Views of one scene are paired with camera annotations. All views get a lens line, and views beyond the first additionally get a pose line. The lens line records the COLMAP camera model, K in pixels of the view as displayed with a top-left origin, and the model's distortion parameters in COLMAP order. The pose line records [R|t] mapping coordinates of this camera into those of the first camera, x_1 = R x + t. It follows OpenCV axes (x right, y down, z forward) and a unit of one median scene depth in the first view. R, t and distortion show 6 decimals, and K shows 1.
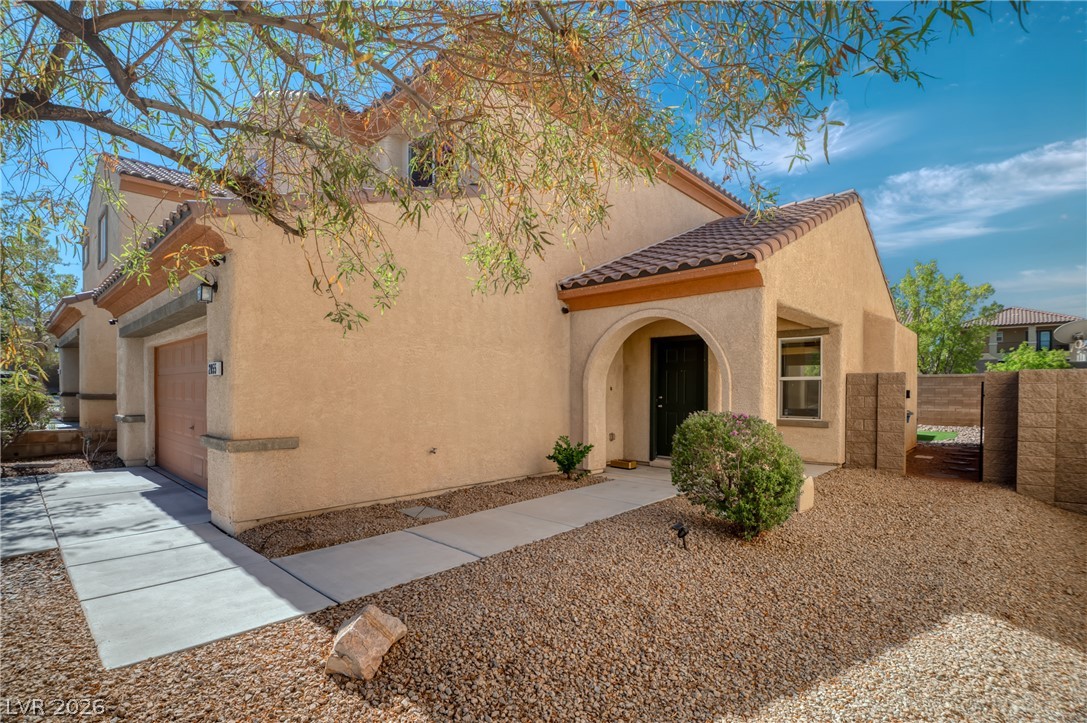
lens RADIAL K [[508.2, 0, 535.1], [0, 508.2, 386.3], [0, 0, 1]] dist [-0.022312, -0.000080]
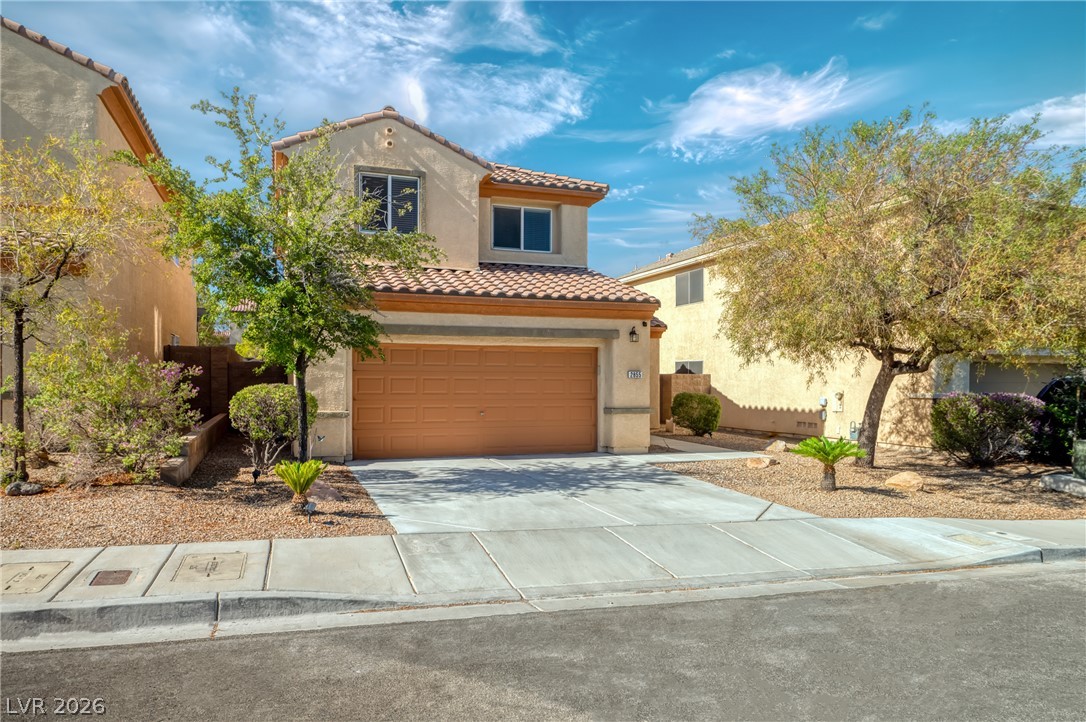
lens RADIAL K [[722.1, 0, 512.7], [0, 722.1, 378.8], [0, 0, 1]] dist [0.005250, 0.001006]
pose [[0.464473, -0.000279, 0.885587, -1.932242], [-0.010195, 0.999932, 0.005662, -0.016494], [-0.885529, -0.011658, 0.464438, 0.040755]]
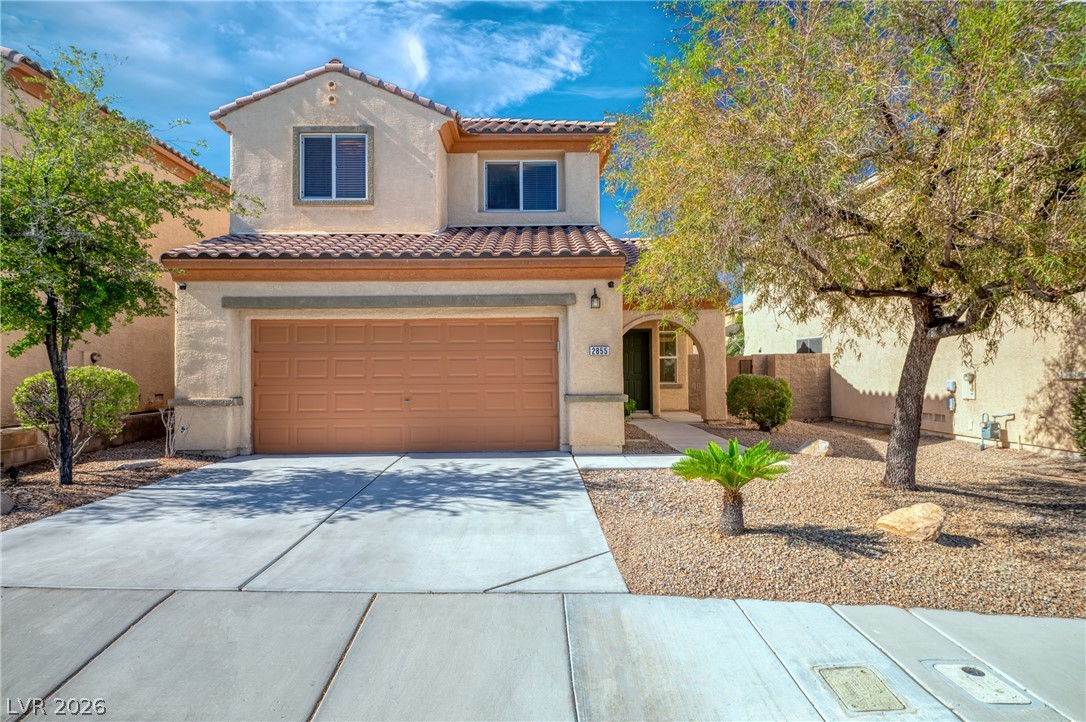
lens RADIAL K [[668.1, 0, 538.6], [0, 668.1, 349.0], [0, 0, 1]] dist [0.000816, -0.003228]
pose [[0.713051, 0.011702, 0.701014, -1.245067], [0.005972, 0.999723, -0.022762, 0.003268], [-0.701086, 0.020417, 0.712784, -0.198053]]
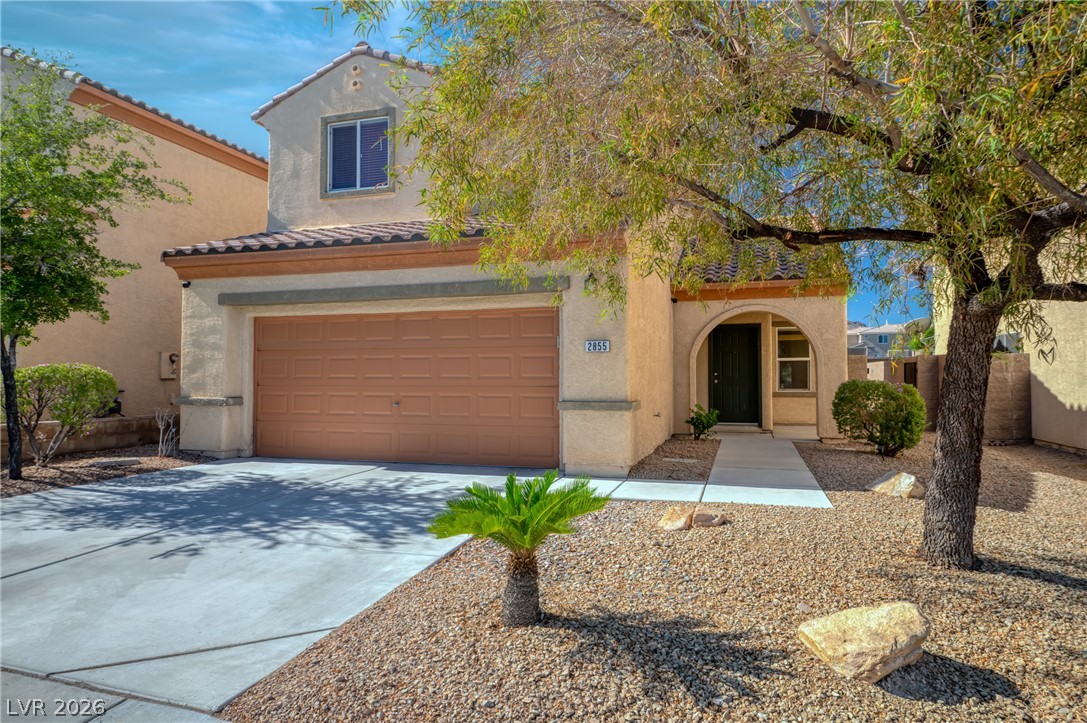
lens RADIAL K [[668.7, 0, 539.1], [0, 668.7, 349.4], [0, 0, 1]] dist [0.000816, -0.003228]
pose [[0.897663, 0.013380, 0.440479, -0.836935], [0.001269, 0.999456, -0.032946, 0.015442], [-0.440680, 0.030133, 0.897158, -0.240165]]
